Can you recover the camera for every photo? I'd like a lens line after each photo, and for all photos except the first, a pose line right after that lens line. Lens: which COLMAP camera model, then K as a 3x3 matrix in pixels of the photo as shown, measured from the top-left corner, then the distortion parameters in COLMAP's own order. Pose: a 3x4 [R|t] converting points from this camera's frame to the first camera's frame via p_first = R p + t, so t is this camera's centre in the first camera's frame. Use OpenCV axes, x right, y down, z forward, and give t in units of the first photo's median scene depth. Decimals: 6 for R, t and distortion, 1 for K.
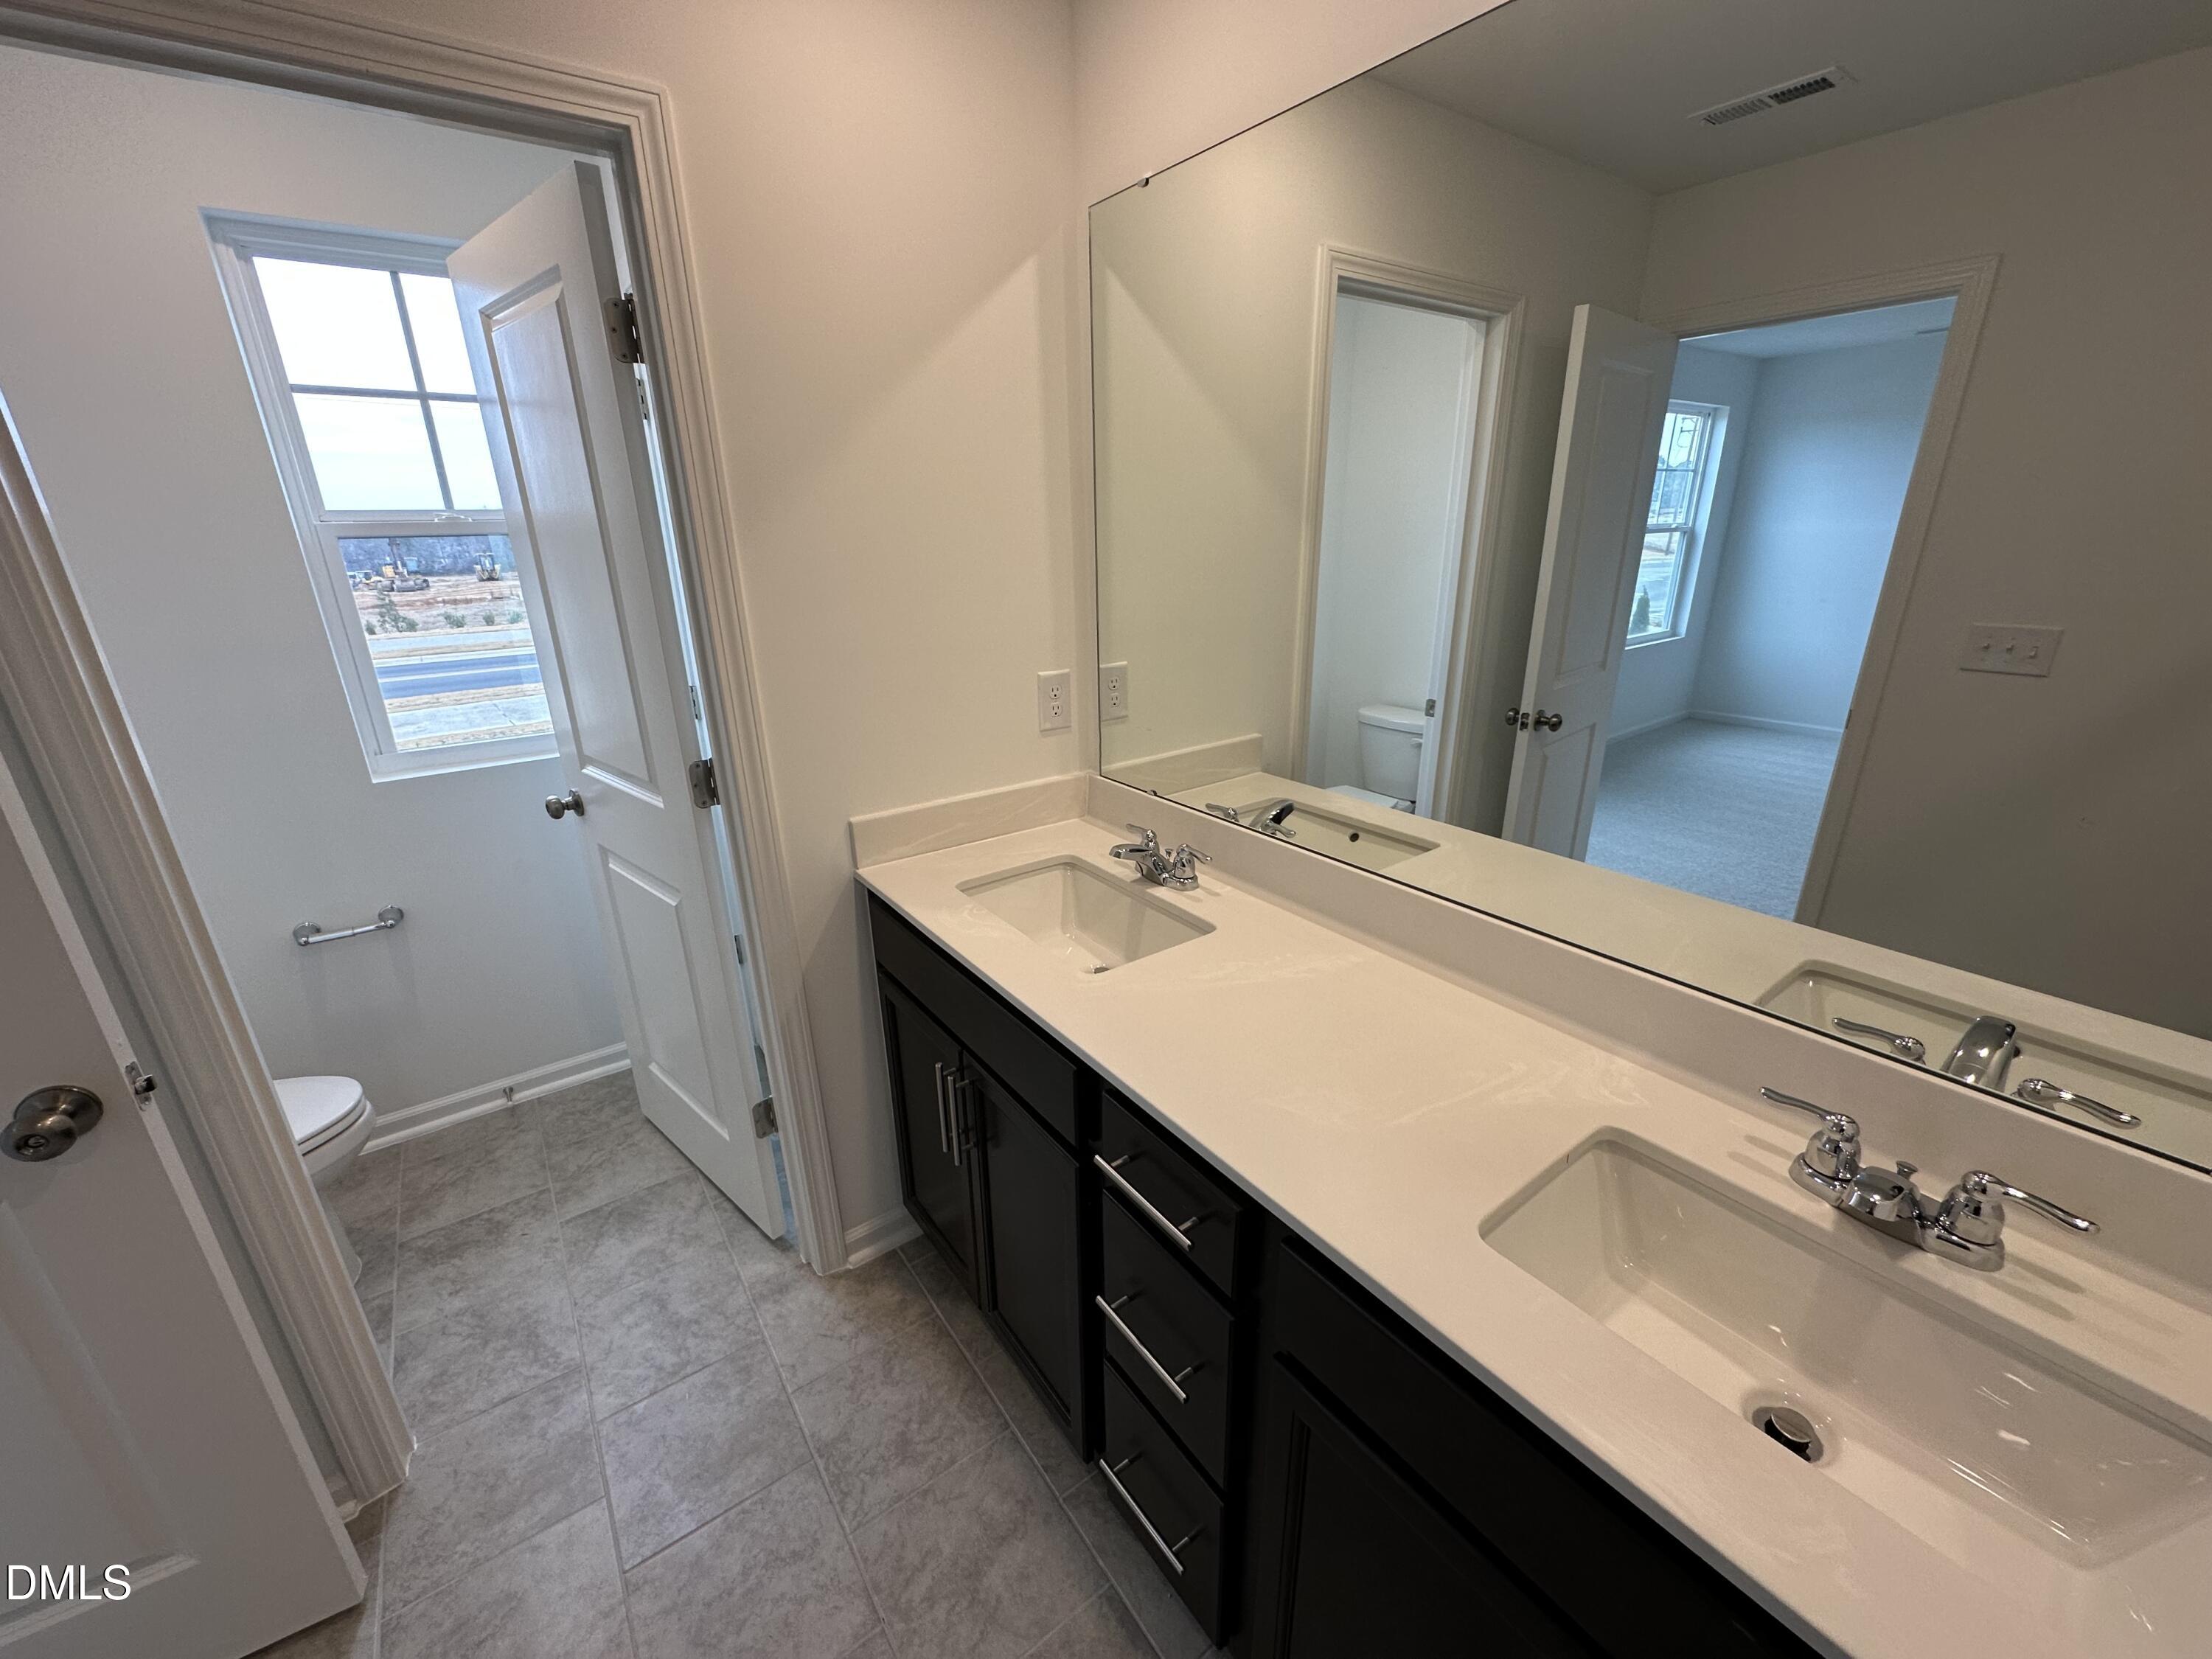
lens RADIAL K [[877.4, 0, 1109.2], [0, 877.4, 828.3], [0, 0, 1]] dist [-0.002323, 0.000403]
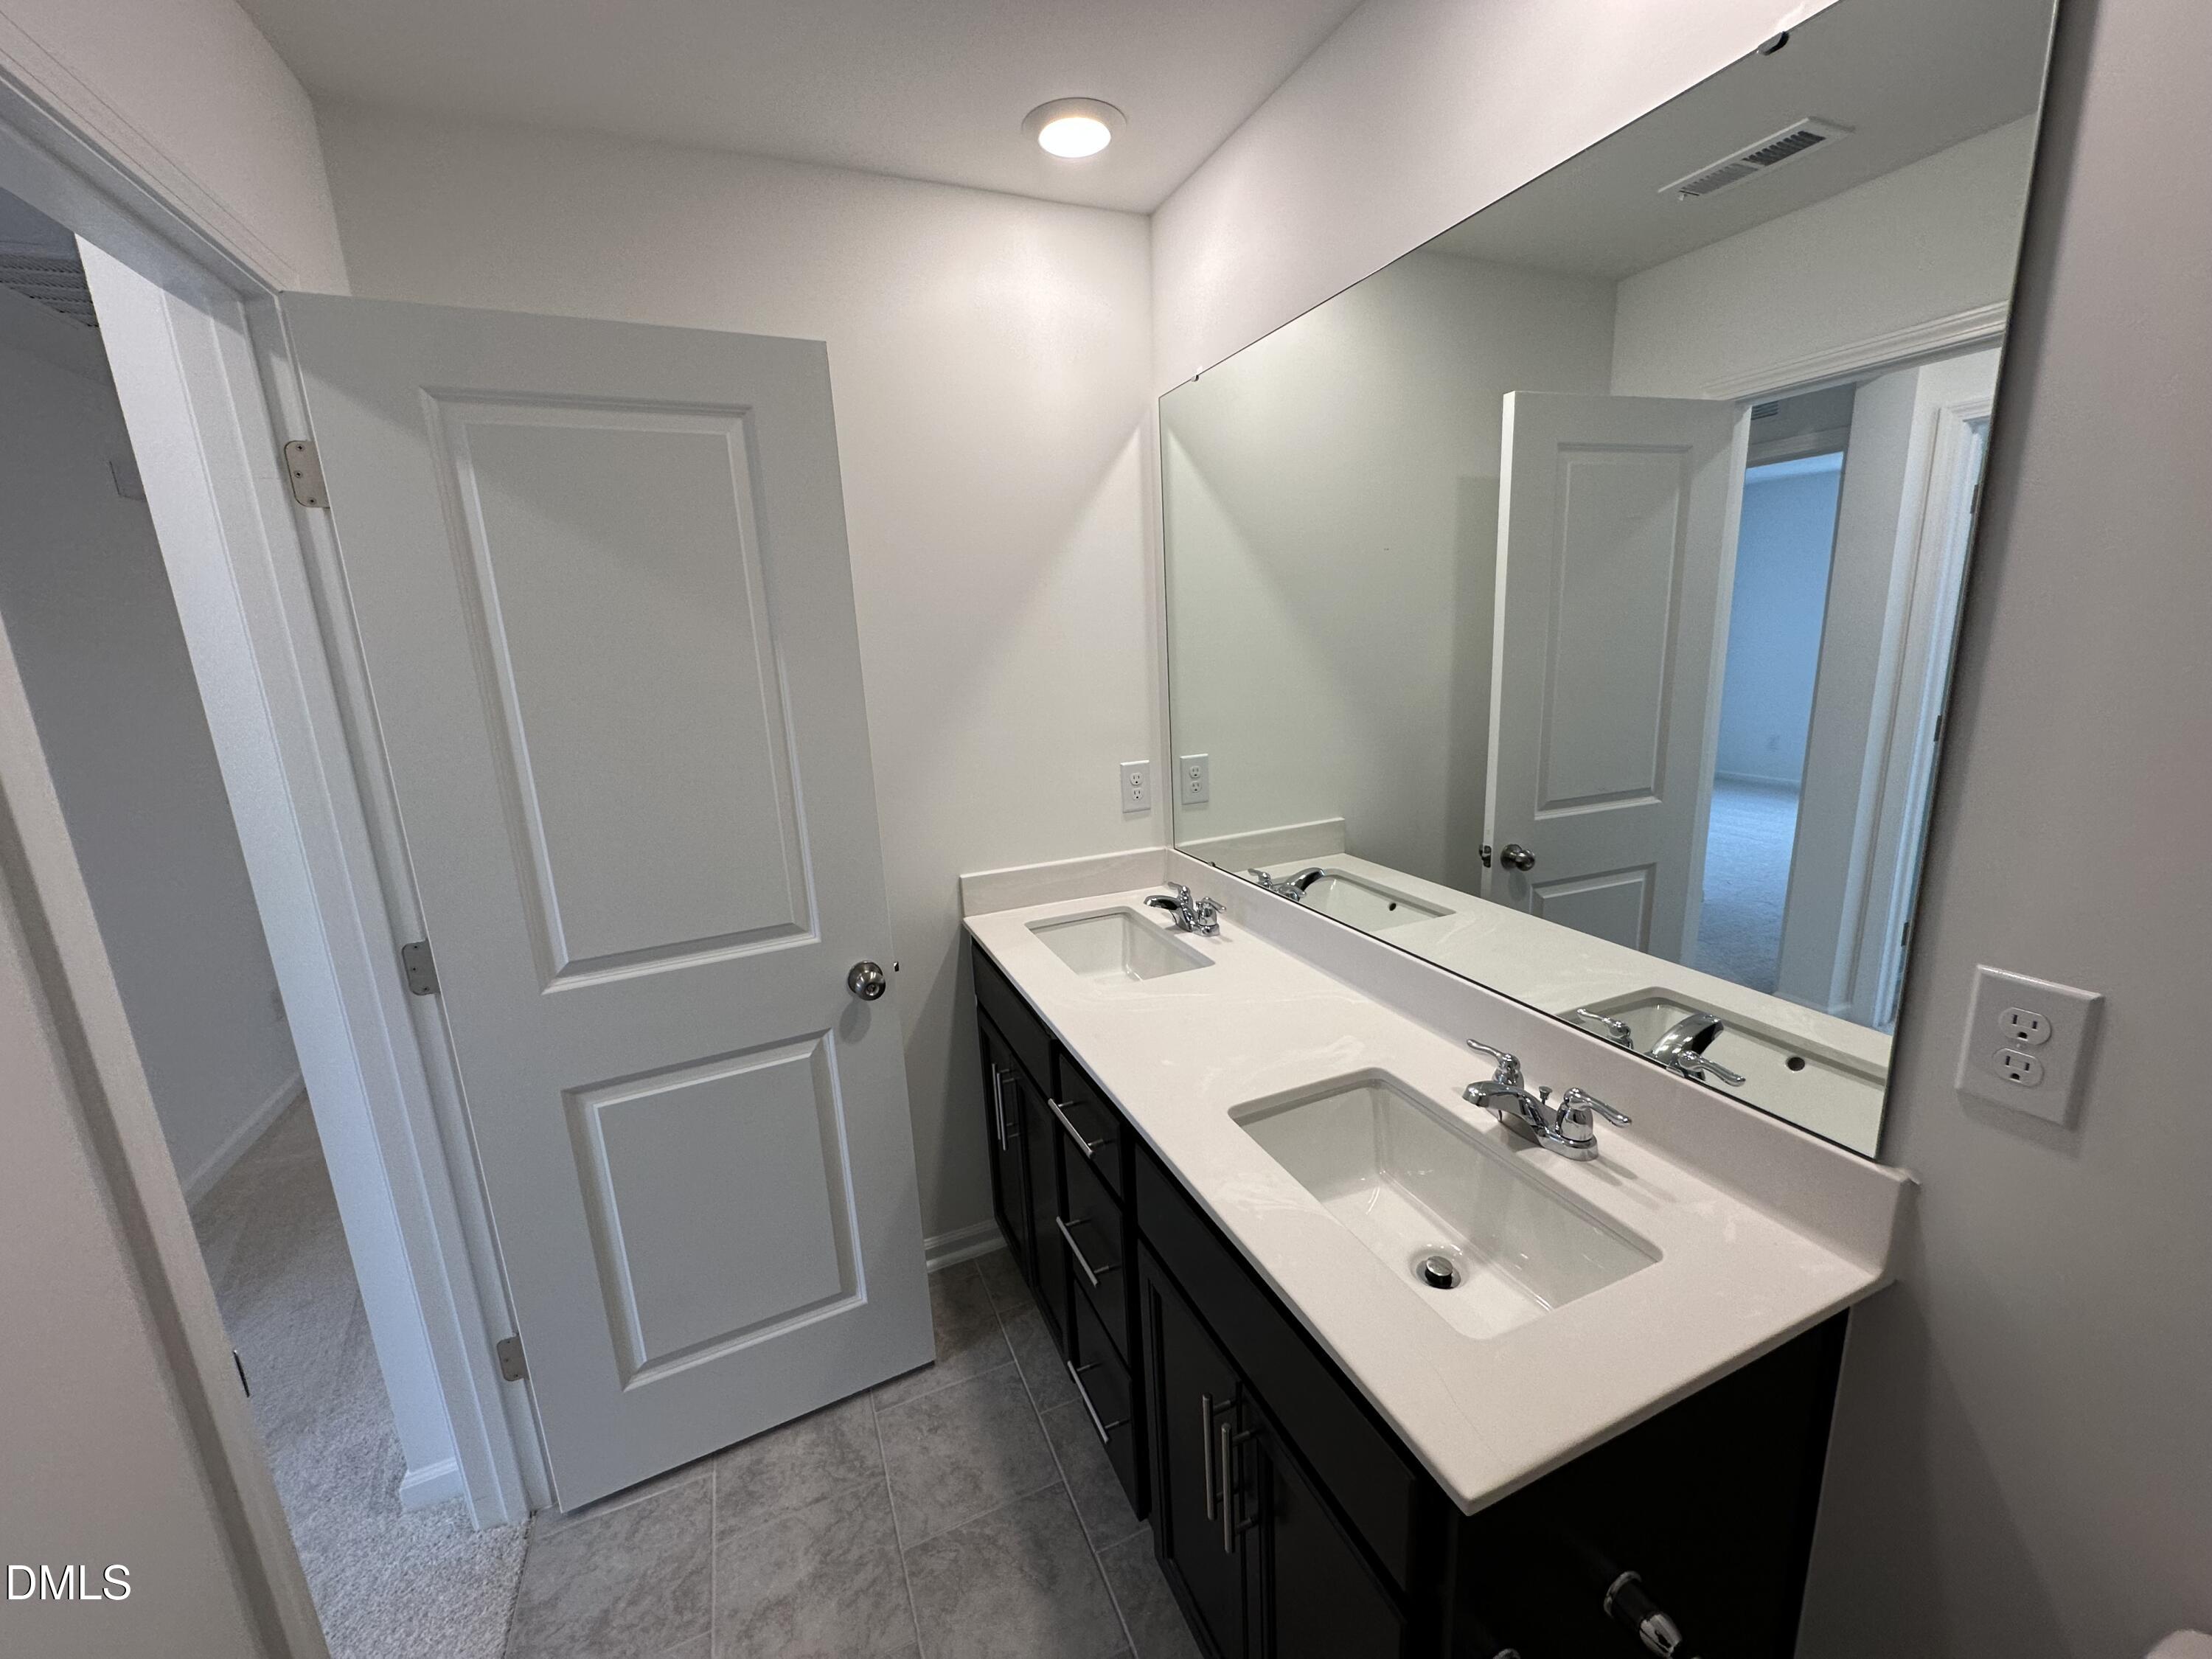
lens RADIAL K [[887.4, 0, 1113.2], [0, 887.4, 831.3], [0, 0, 1]] dist [-0.000115, 0.000174]
pose [[0.978017, 0.018934, -0.207666, 0.196267], [-0.041838, 0.993436, -0.106463, 0.059115], [0.204287, 0.112811, 0.972389, -0.195481]]
